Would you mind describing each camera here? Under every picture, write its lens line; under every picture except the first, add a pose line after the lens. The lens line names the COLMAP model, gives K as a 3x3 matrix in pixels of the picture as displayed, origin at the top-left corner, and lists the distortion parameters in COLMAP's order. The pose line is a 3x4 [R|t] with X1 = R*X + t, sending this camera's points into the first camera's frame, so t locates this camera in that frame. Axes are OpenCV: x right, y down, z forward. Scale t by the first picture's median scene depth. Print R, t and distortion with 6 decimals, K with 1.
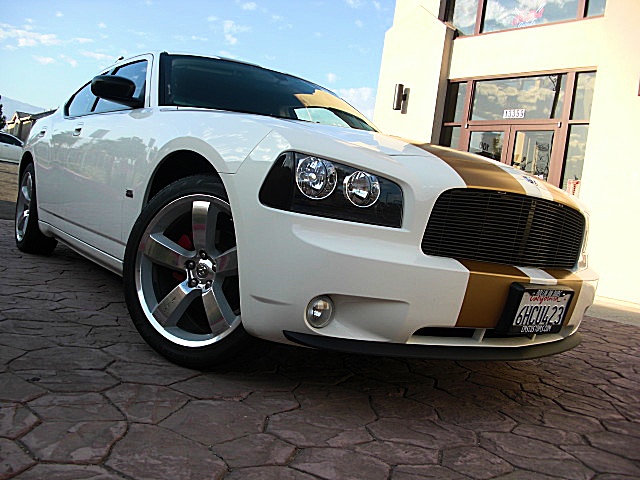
lens RADIAL K [[631.8, 0, 310.6], [0, 631.8, 244.6], [0, 0, 1]] dist [-0.195412, 0.163581]
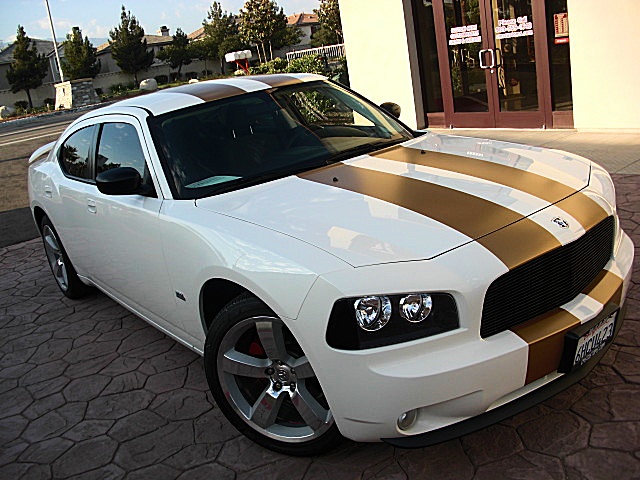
lens RADIAL K [[631.8, 0, 310.6], [0, 631.8, 244.6], [0, 0, 1]] dist [-0.195412, 0.163581]
pose [[0.954693, -0.292523, -0.054700, -0.000286], [0.297062, 0.925768, 0.233896, -0.437728], [-0.017780, -0.239548, 0.970722, -0.002953]]
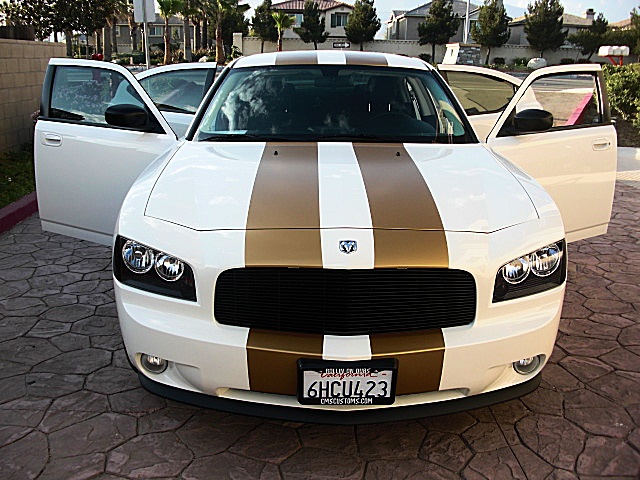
lens RADIAL K [[638.9, 0, 320.0], [0, 638.9, 240.0], [0, 0, 1]] dist [-0.205181, 0.176411]
pose [[0.819215, 0.018683, -0.573182, 0.872130], [0.085198, 0.984413, 0.153856, -0.262217], [0.567123, -0.174875, 0.804854, 0.215494]]
